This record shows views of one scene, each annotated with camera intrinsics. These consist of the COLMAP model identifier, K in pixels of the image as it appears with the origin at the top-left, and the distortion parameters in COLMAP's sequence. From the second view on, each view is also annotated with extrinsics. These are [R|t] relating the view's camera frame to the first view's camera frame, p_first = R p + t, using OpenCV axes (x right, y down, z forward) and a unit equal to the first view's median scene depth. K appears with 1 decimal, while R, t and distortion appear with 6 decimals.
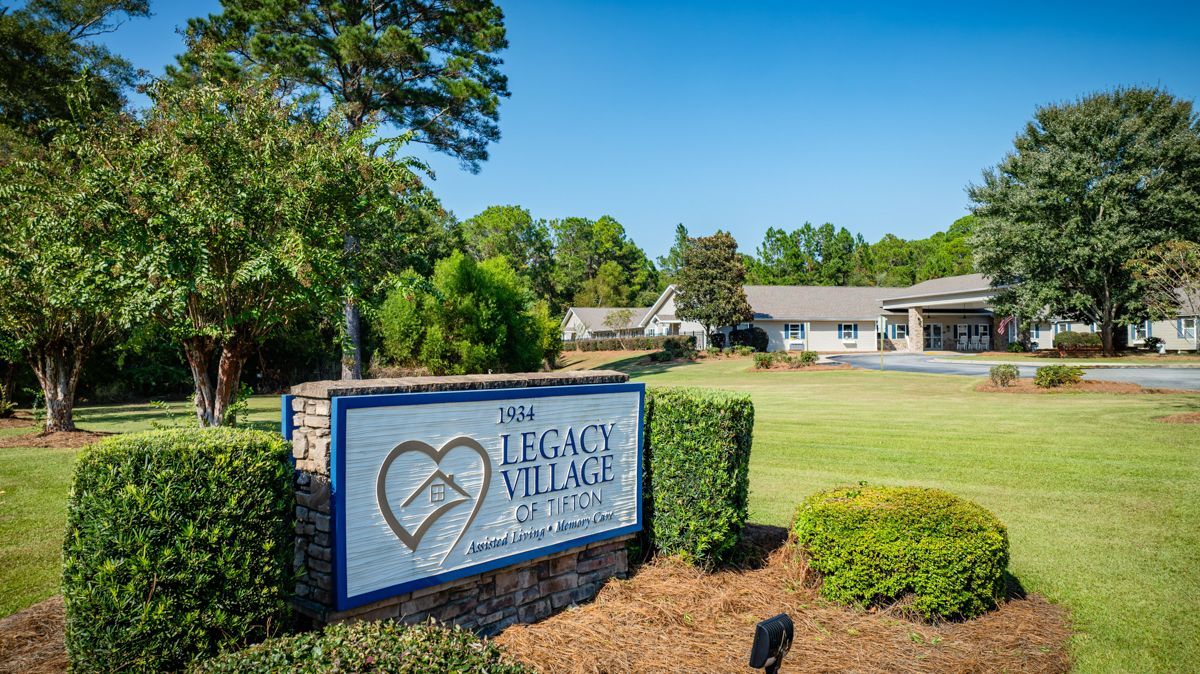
lens RADIAL K [[825.1, 0, 597.9], [0, 825.1, 338.2], [0, 0, 1]] dist [-0.041122, 0.002950]
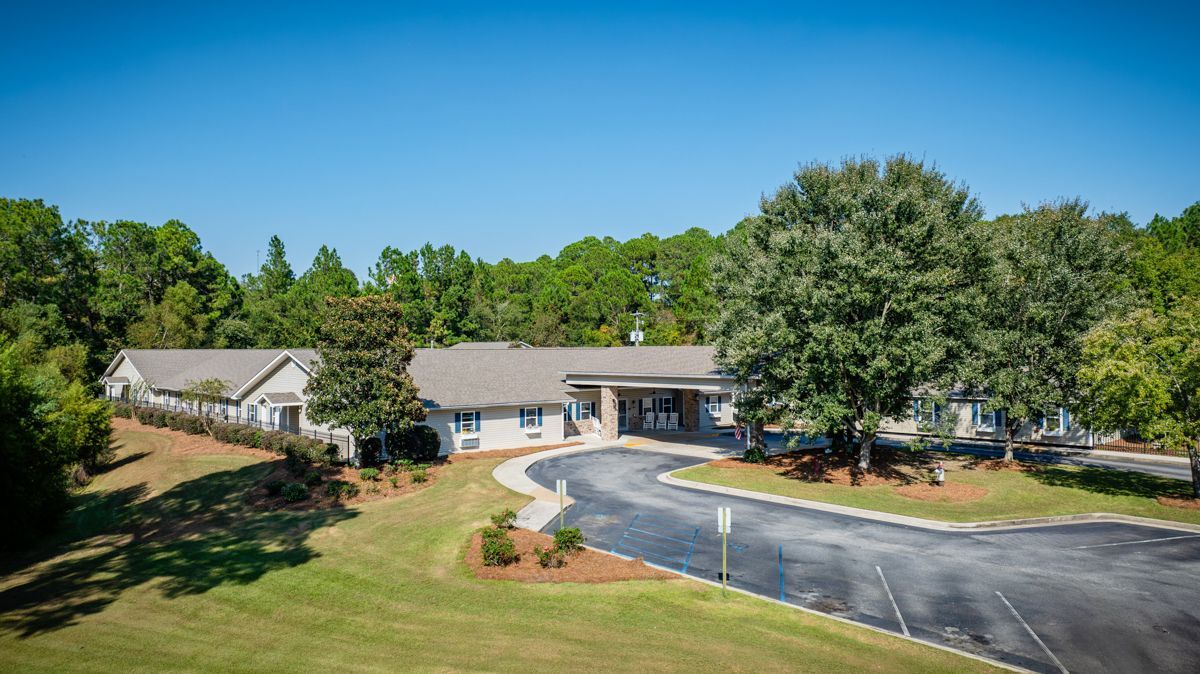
lens RADIAL K [[825.1, 0, 601.2], [0, 825.1, 343.2], [0, 0, 1]] dist [-0.041122, 0.002950]
pose [[0.876241, 0.008439, 0.481799, -0.007377], [-0.010948, 0.999937, 0.002397, -0.043527], [-0.481748, -0.007375, 0.876279, 0.153686]]
